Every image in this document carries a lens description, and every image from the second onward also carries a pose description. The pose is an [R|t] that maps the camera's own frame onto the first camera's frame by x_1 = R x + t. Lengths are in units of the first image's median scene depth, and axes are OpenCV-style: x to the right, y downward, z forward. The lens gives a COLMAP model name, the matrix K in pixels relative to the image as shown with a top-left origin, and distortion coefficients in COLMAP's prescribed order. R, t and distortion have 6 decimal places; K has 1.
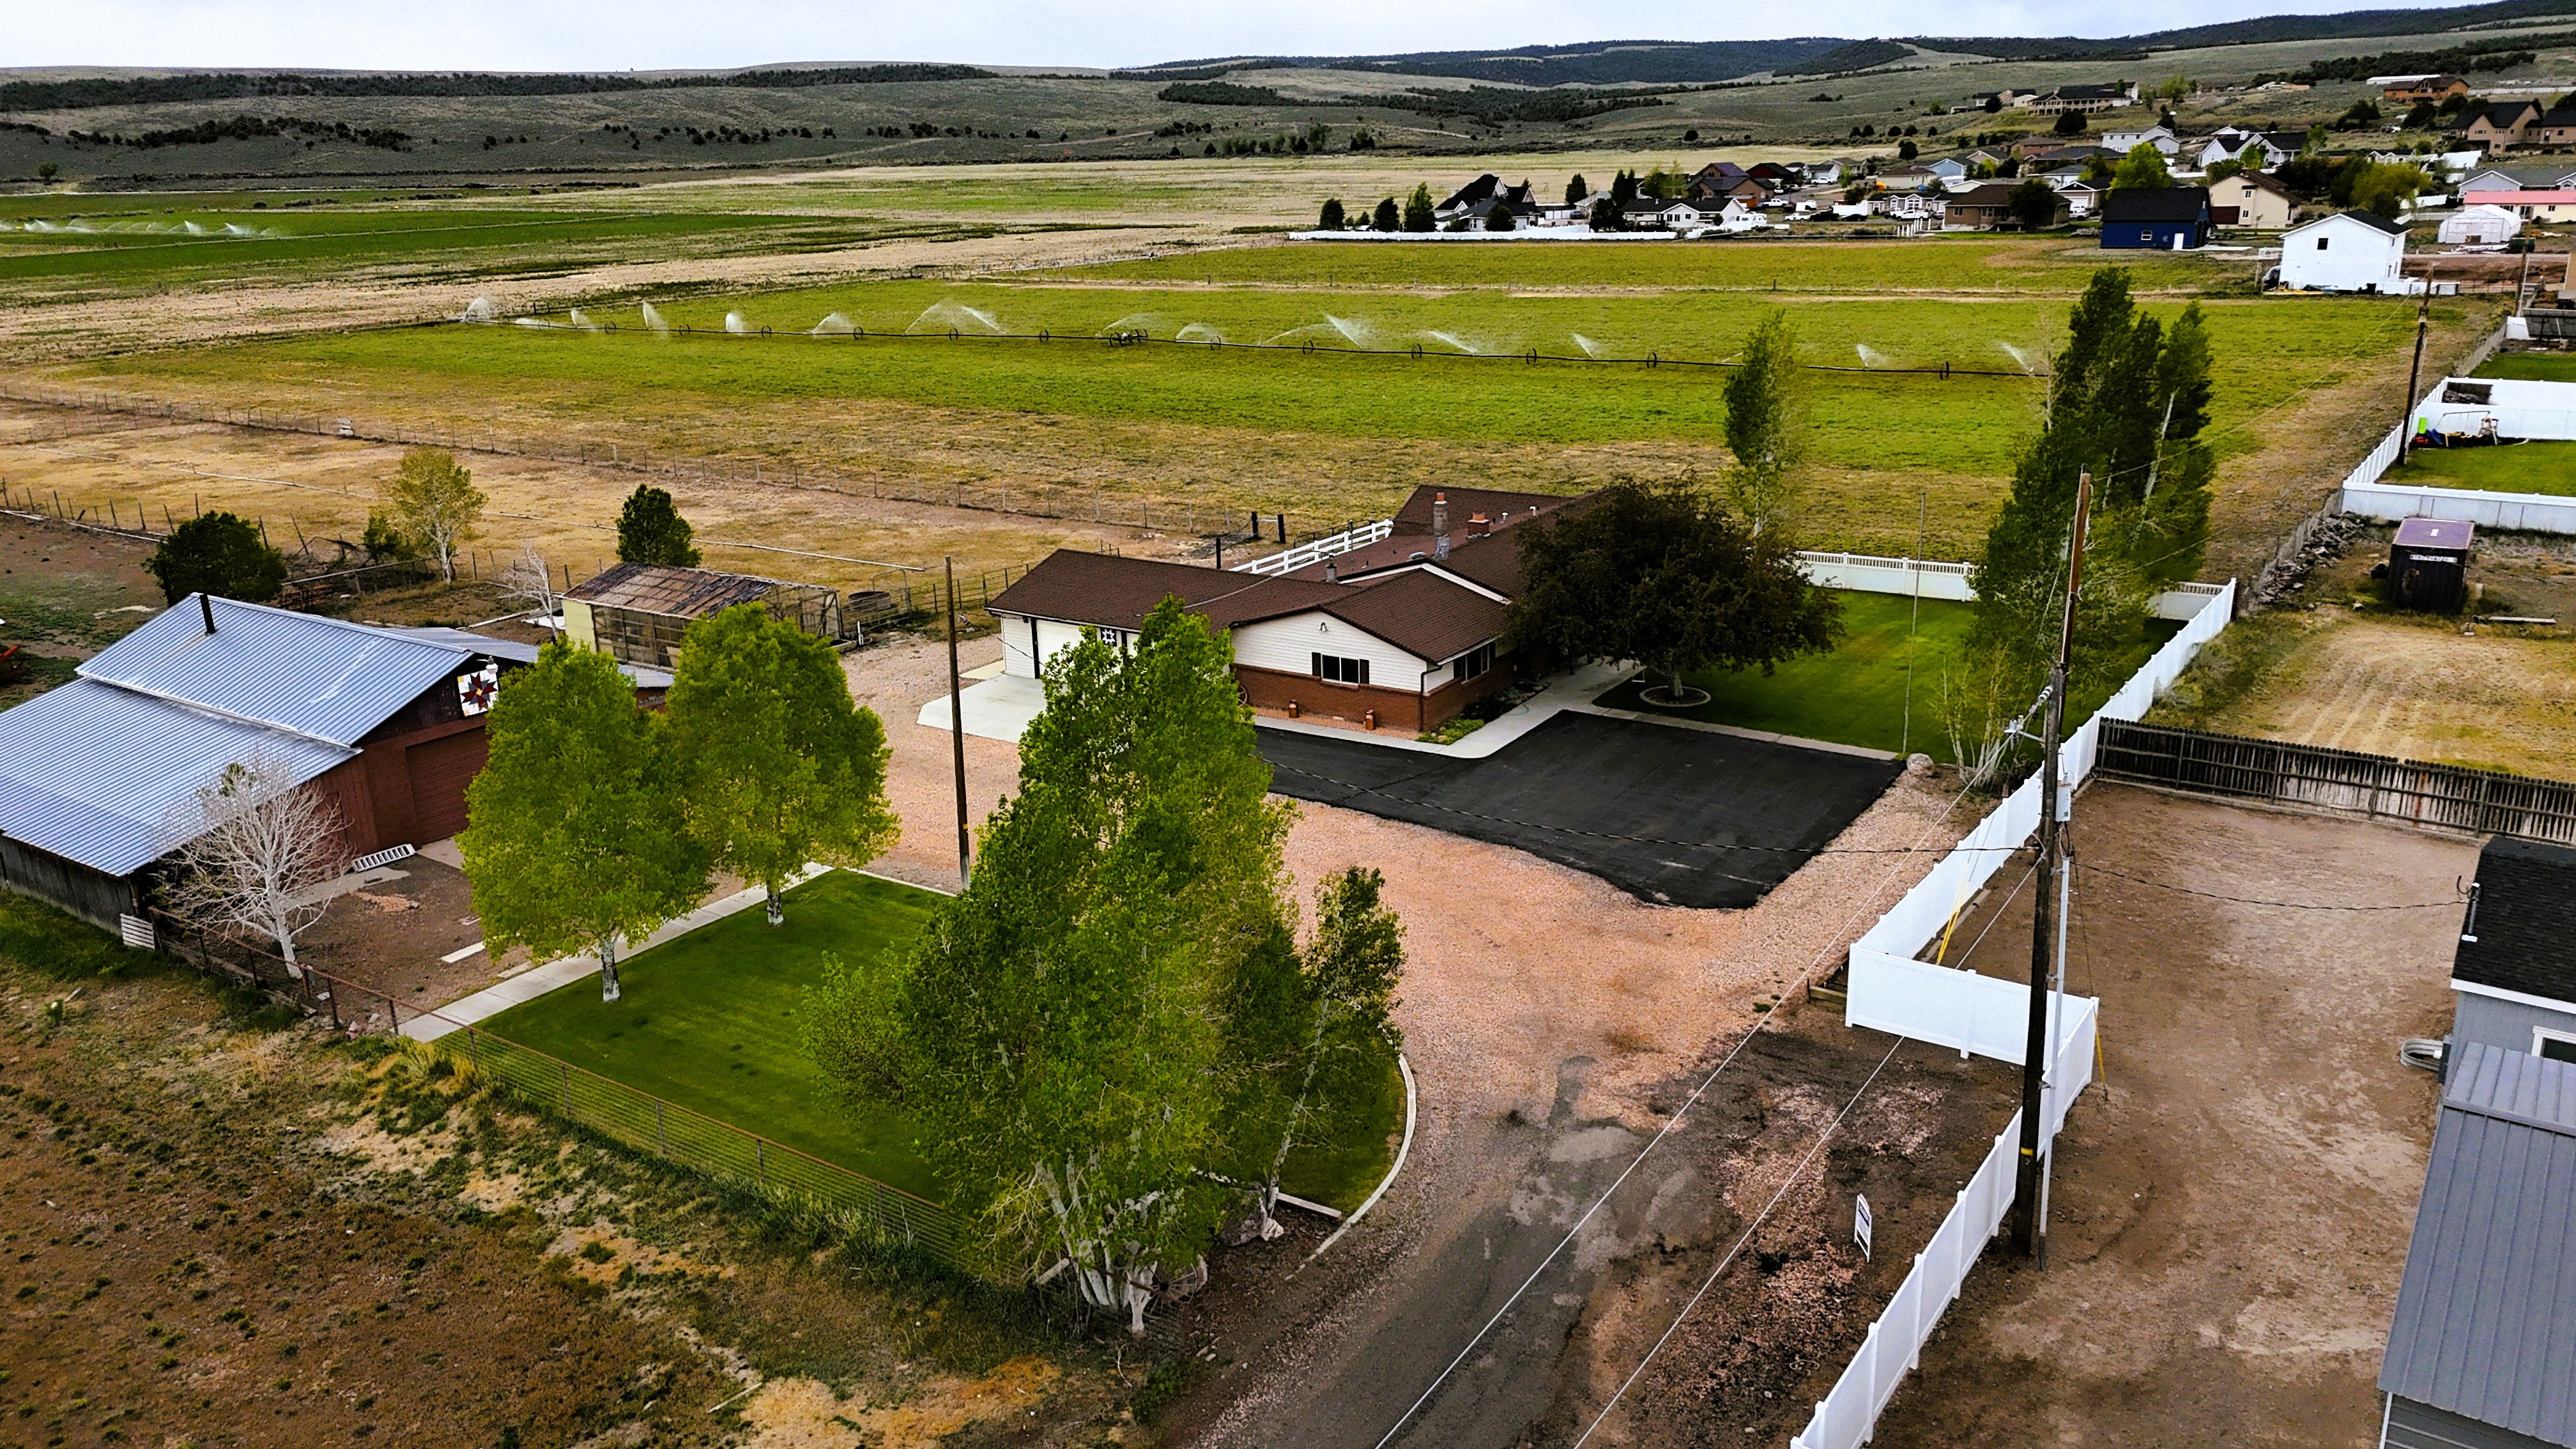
lens RADIAL K [[1887.0, 0, 1292.6], [0, 1887.0, 702.7], [0, 0, 1]] dist [0.070238, -0.056856]
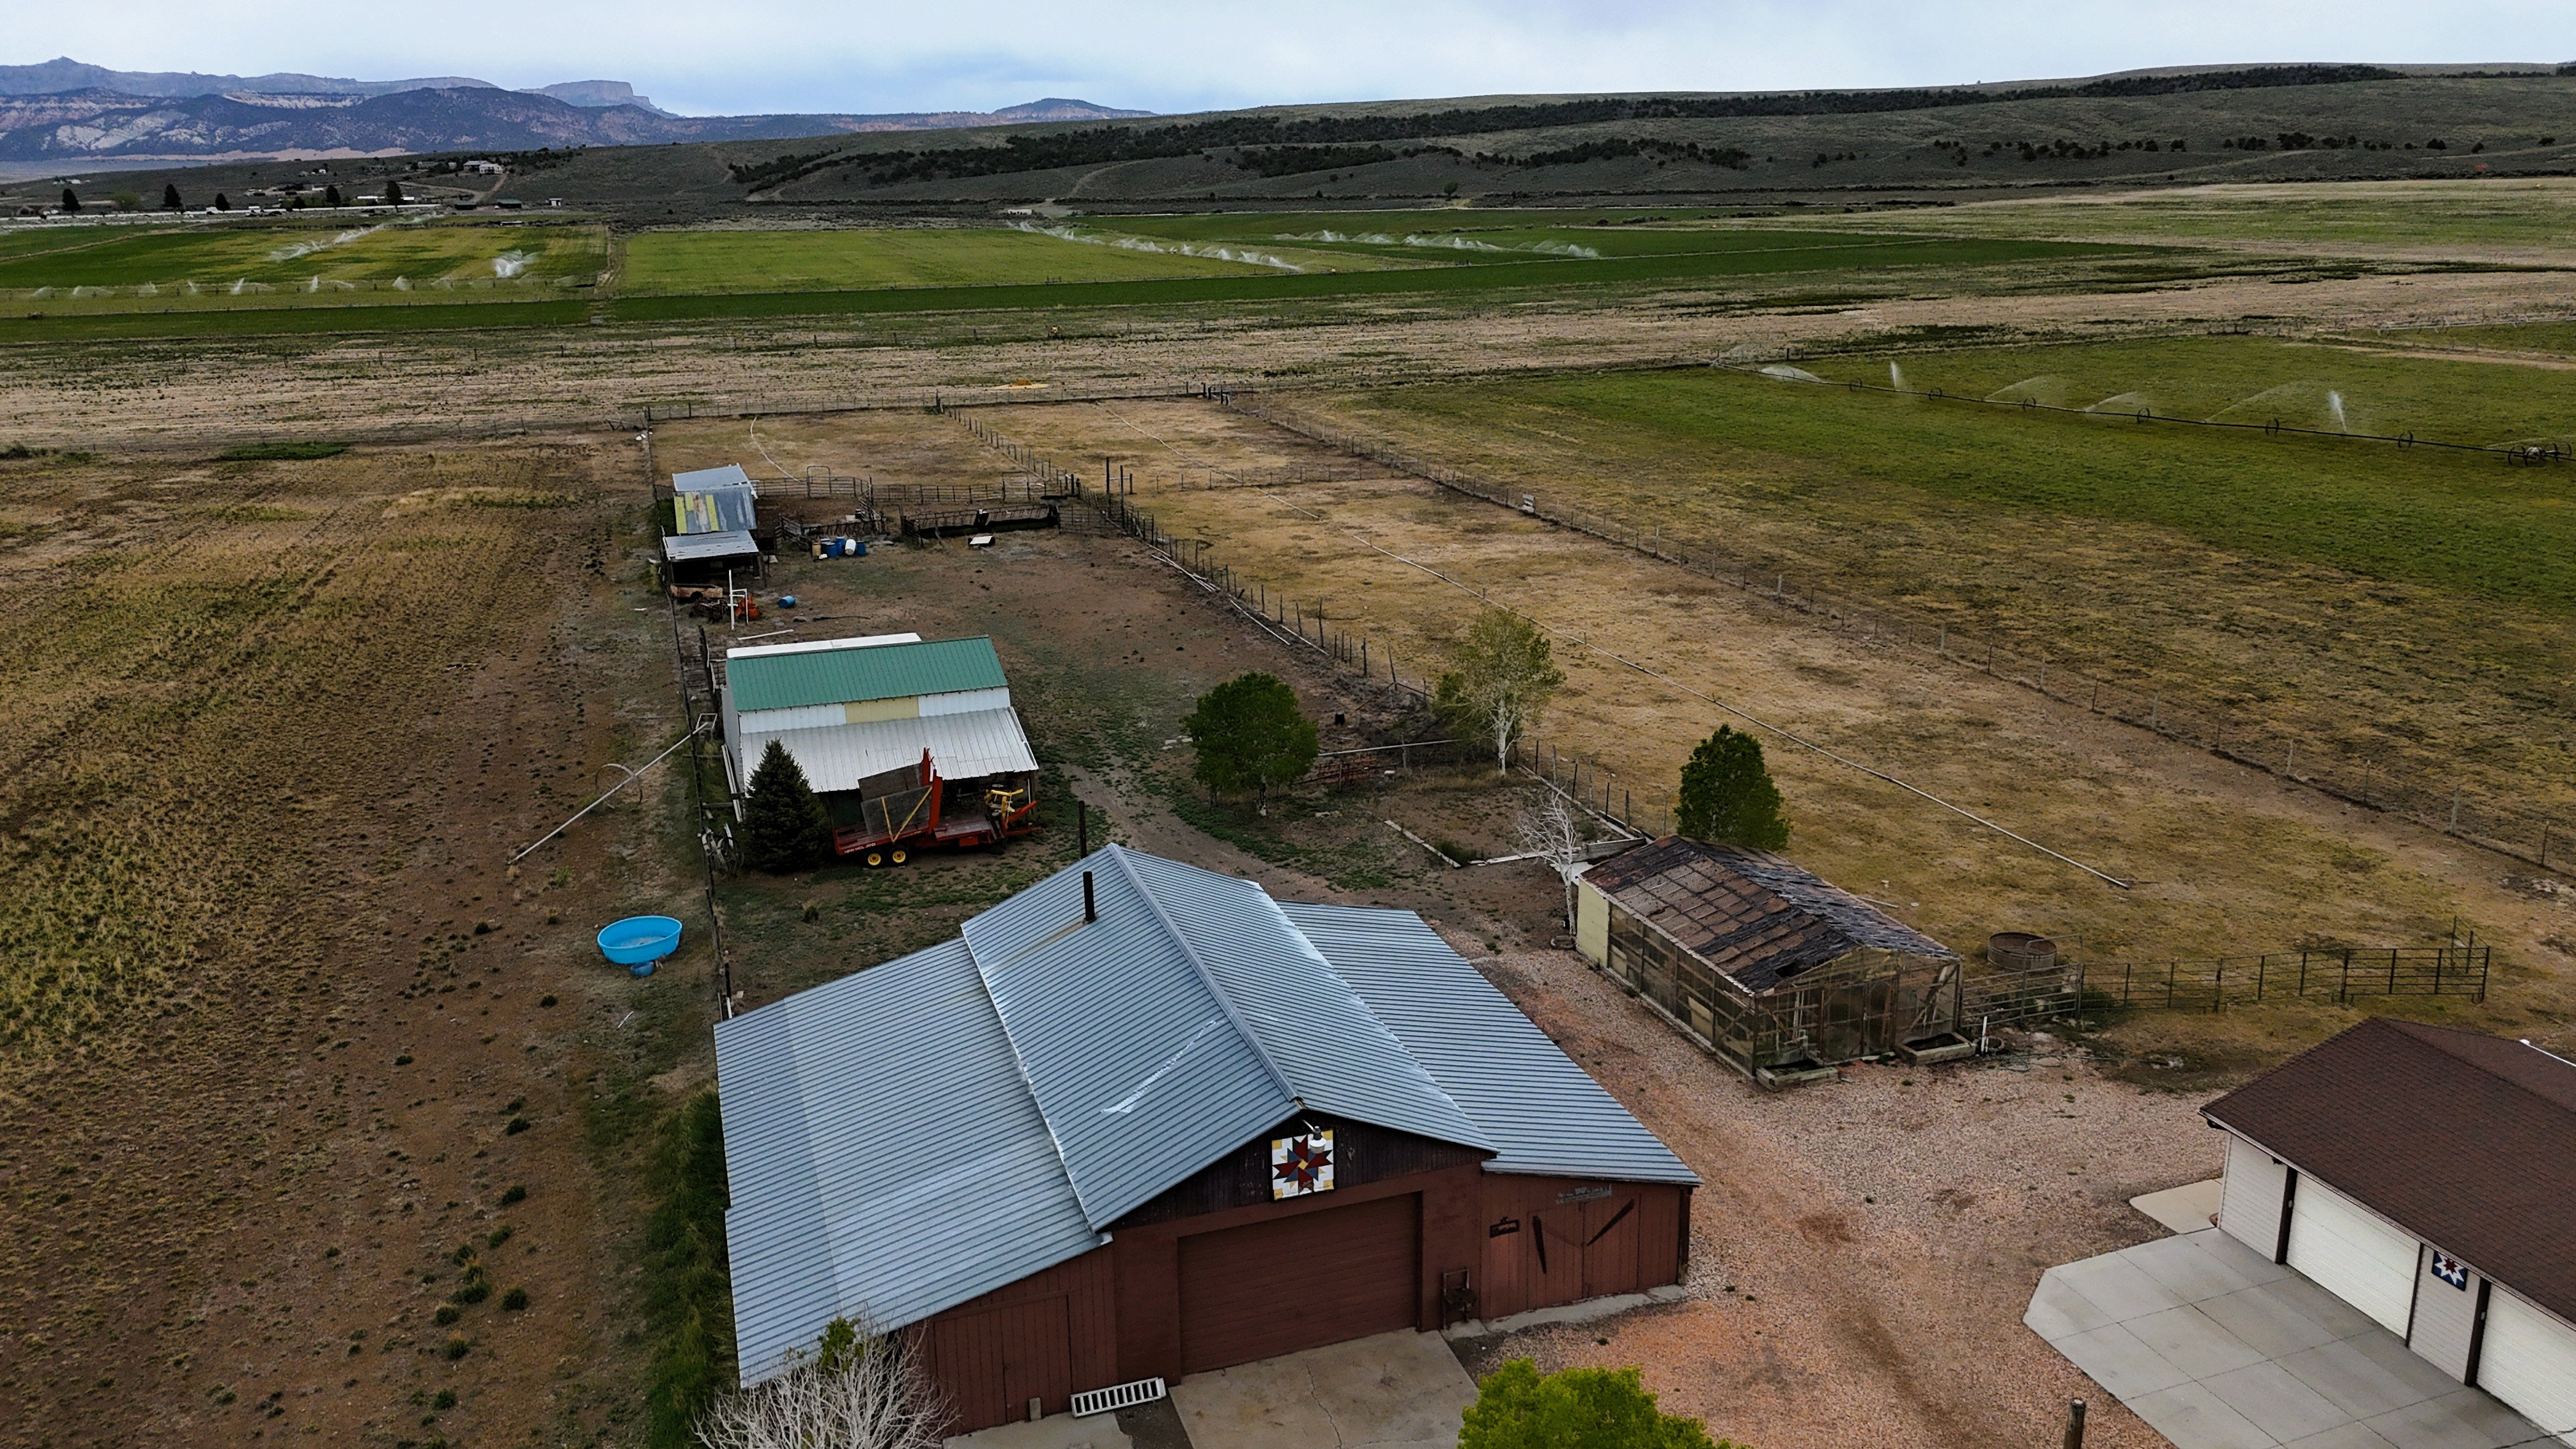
lens RADIAL K [[1887.0, 0, 1287.1], [0, 1887.0, 715.1], [0, 0, 1]] dist [0.070238, -0.056856]
pose [[0.796364, 0.176124, -0.578606, -0.013629], [-0.175960, 0.982748, 0.056959, -0.029042], [0.578655, 0.056451, 0.813616, 0.072128]]
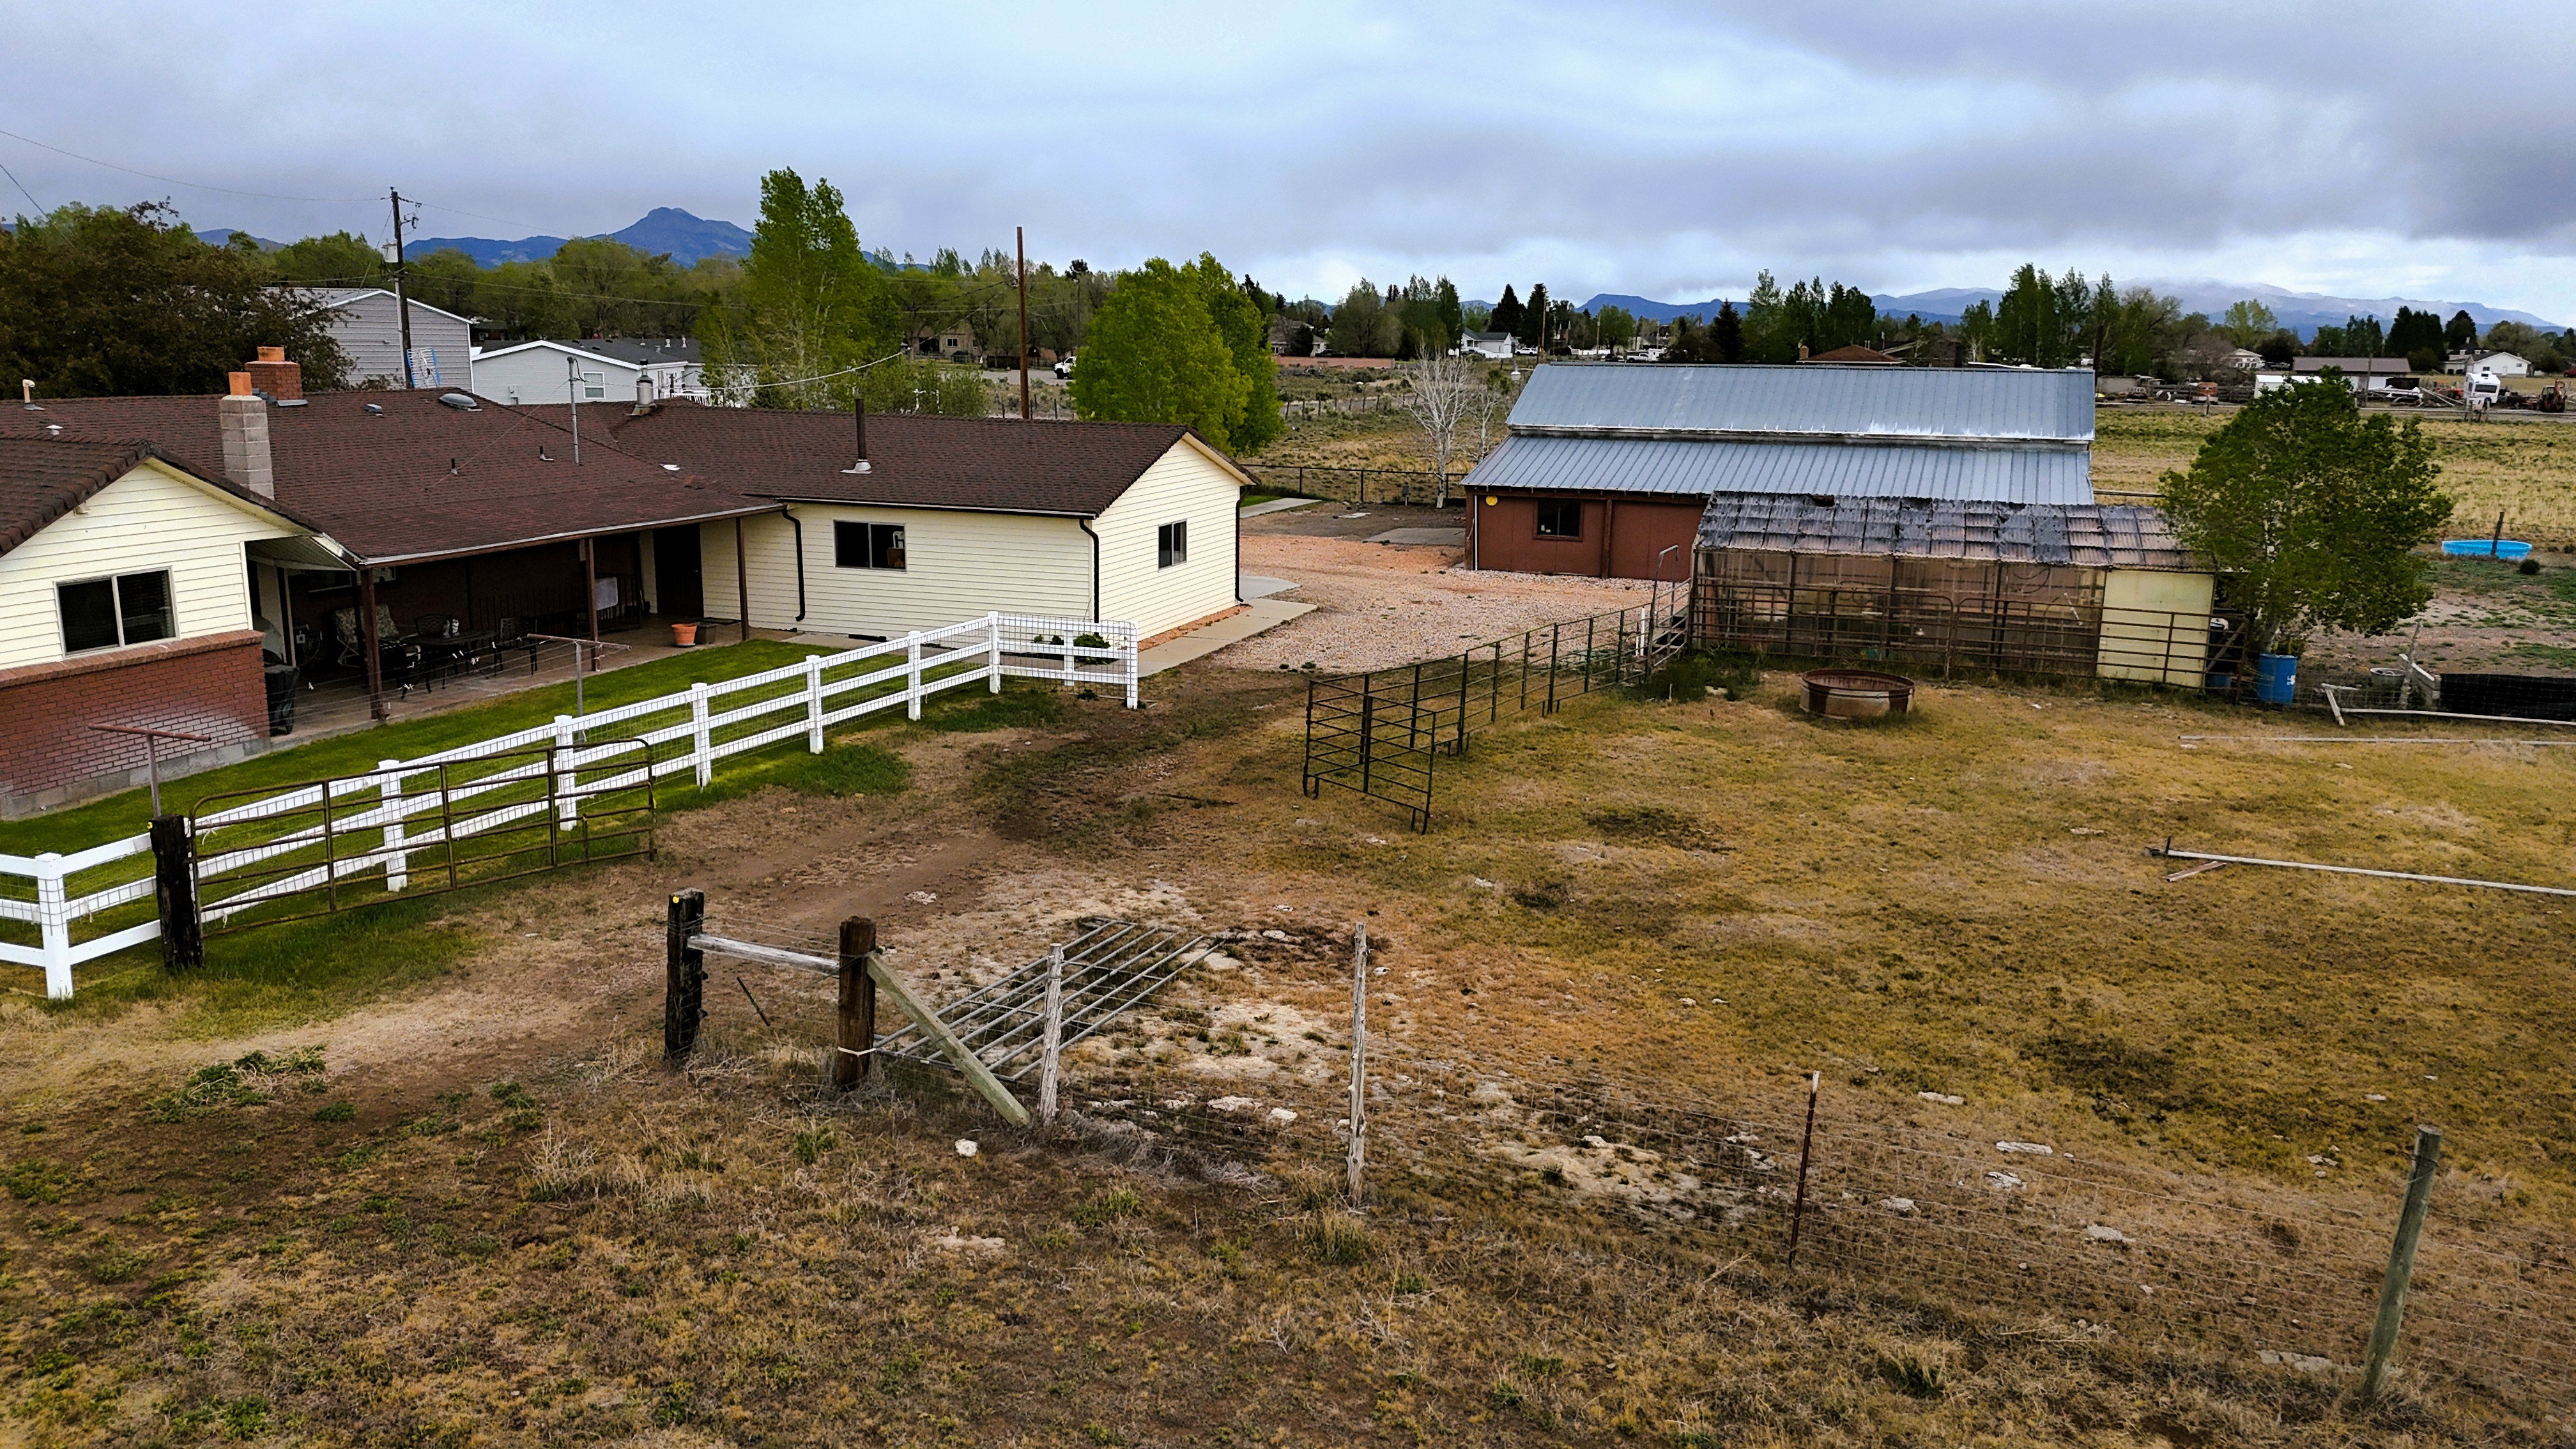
lens RADIAL K [[1887.0, 0, 1286.4], [0, 1887.0, 727.1], [0, 0, 1]] dist [0.070238, -0.056856]
pose [[-0.967954, 0.065343, -0.242476, -0.004223], [-0.058996, 0.879365, 0.472480, -0.050983], [0.244098, 0.471644, -0.847330, 0.297266]]
